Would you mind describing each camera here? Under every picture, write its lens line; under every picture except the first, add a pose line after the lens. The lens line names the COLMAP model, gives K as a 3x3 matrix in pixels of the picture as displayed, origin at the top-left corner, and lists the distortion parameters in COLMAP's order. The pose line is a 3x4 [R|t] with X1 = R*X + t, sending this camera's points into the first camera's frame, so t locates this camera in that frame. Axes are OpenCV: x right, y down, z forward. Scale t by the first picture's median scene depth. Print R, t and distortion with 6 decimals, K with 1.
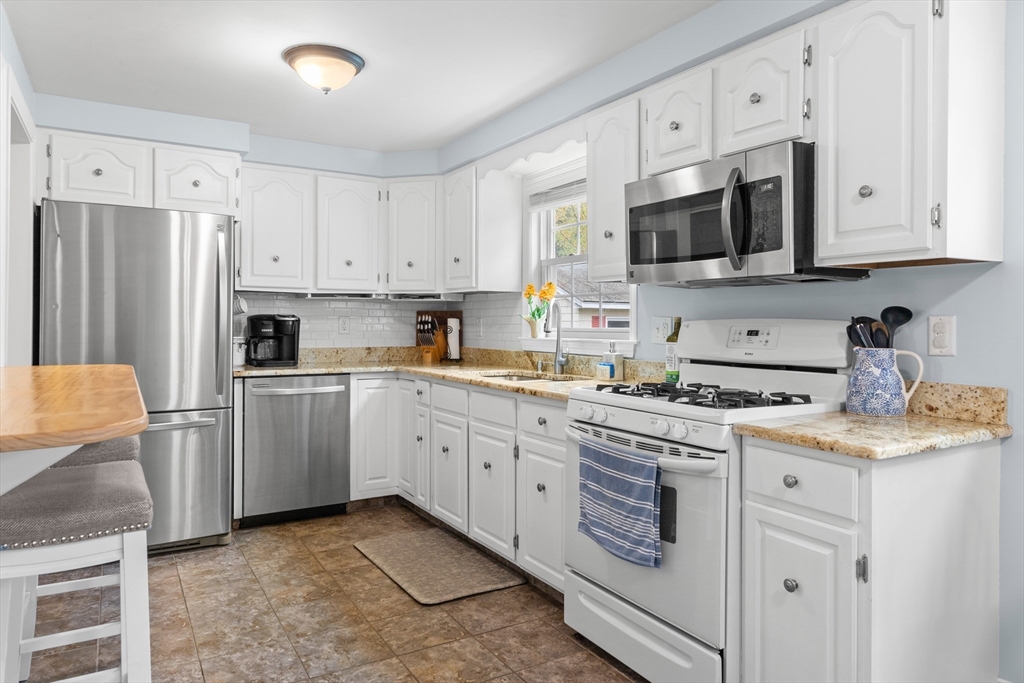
lens RADIAL K [[671.6, 0, 510.4], [0, 671.6, 323.2], [0, 0, 1]] dist [-0.000761, 0.002263]
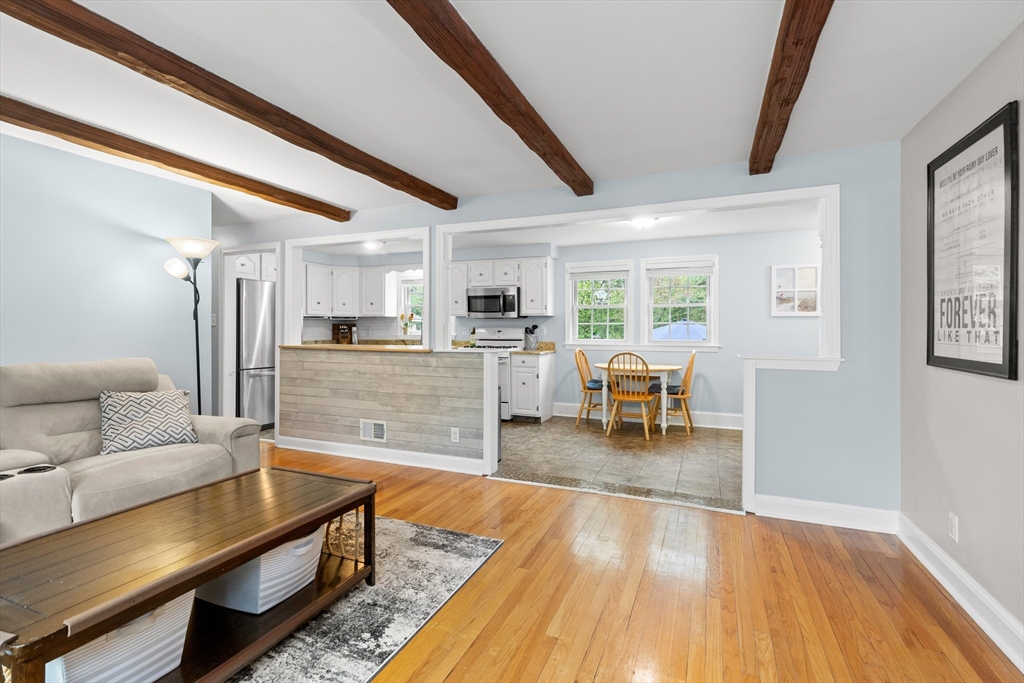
lens RADIAL K [[467.2, 0, 513.7], [0, 467.2, 329.1], [0, 0, 1]] dist [0.005220, -0.001041]
pose [[0.796298, -0.006852, 0.604866, -1.154119], [0.004473, 0.999975, 0.005440, -0.011282], [-0.604888, -0.001626, 0.796309, -1.129761]]
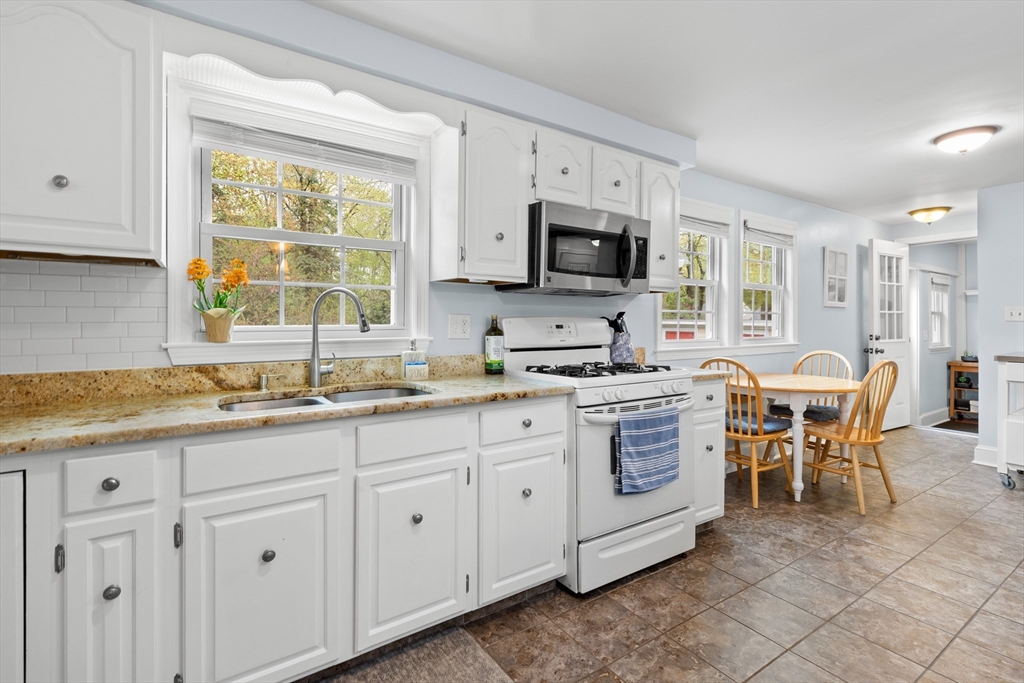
lens RADIAL K [[467.2, 0, 510.9], [0, 467.2, 324.3], [0, 0, 1]] dist [0.005220, -0.001041]
pose [[-0.049937, -0.011177, 0.998690, -0.674684], [-0.000392, 0.999938, 0.011172, -0.002270], [-0.998752, 0.000167, -0.049939, 1.158882]]
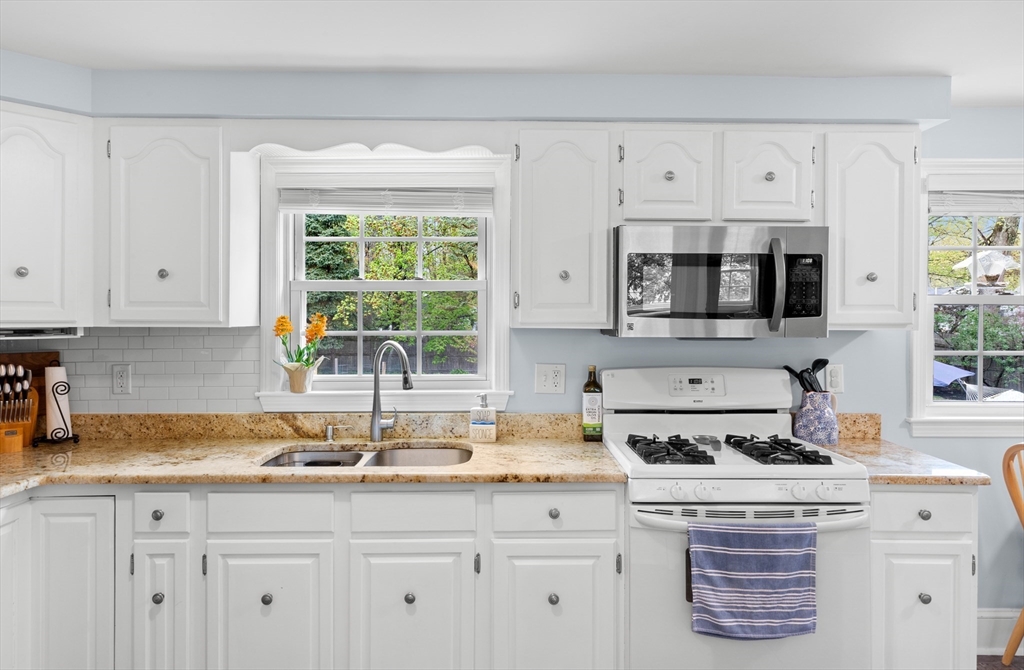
lens RADIAL K [[664.2, 0, 512.5], [0, 664.2, 313.8], [0, 0, 1]] dist [0.008464, -0.001346]
pose [[0.498107, -0.002036, 0.867113, -0.710203], [0.002005, 0.999997, 0.001196, -0.095579], [-0.867113, 0.001142, 0.498110, 0.721399]]
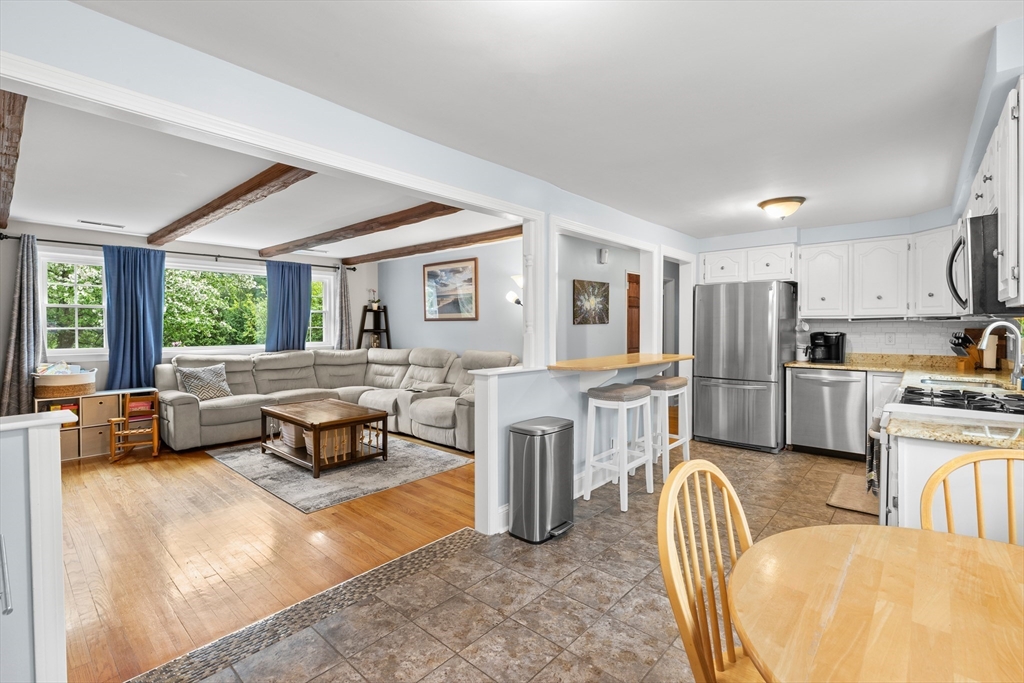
lens RADIAL K [[467.2, 0, 520.6], [0, 467.2, 333.8], [0, 0, 1]] dist [0.005220, -0.001041]
pose [[0.316413, 0.009733, -0.948571, 0.839438], [0.003849, 0.999926, 0.011544, -0.041009], [0.948614, -0.007304, 0.316353, -0.142905]]
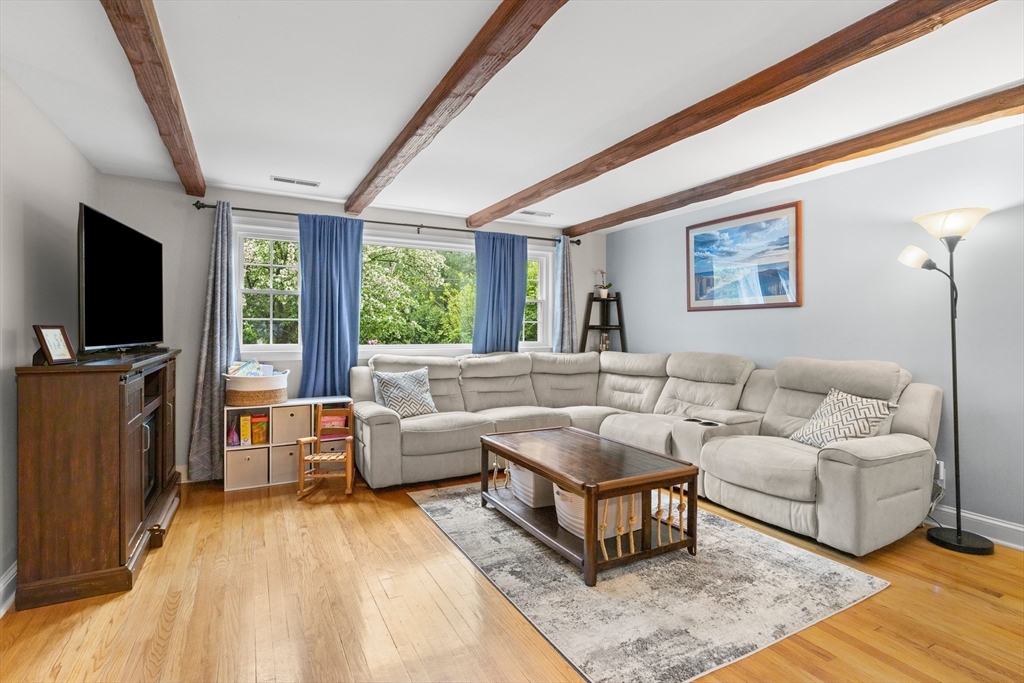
lens RADIAL K [[502.0, 0, 512.7], [0, 502.0, 333.1], [0, 0, 1]] dist [-0.007772, 0.001798]
pose [[-0.034170, -0.002547, -0.999413, 0.063215], [-0.001540, 0.999996, -0.002496, 0.001083], [0.999415, 0.001454, -0.034174, -0.408225]]
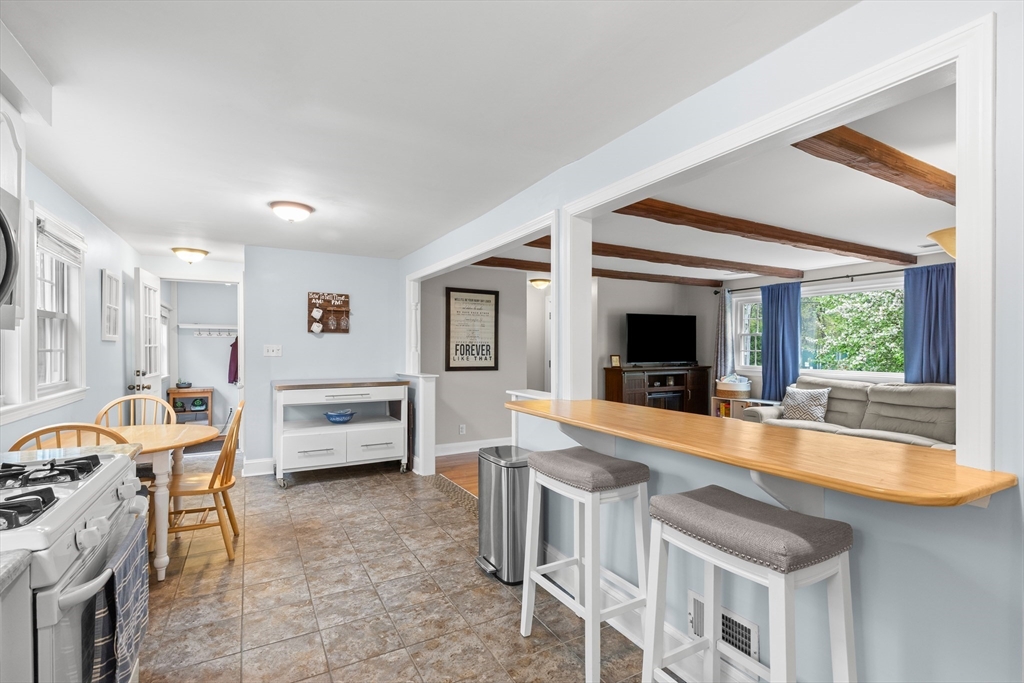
lens RADIAL K [[467.2, 0, 510.9], [0, 467.2, 350.8], [0, 0, 1]] dist [0.005220, -0.001041]
pose [[-0.999695, -0.013833, 0.020458, -0.271920], [-0.013676, 0.999876, 0.007798, -0.049294], [-0.020564, 0.007516, -0.999760, 1.362473]]
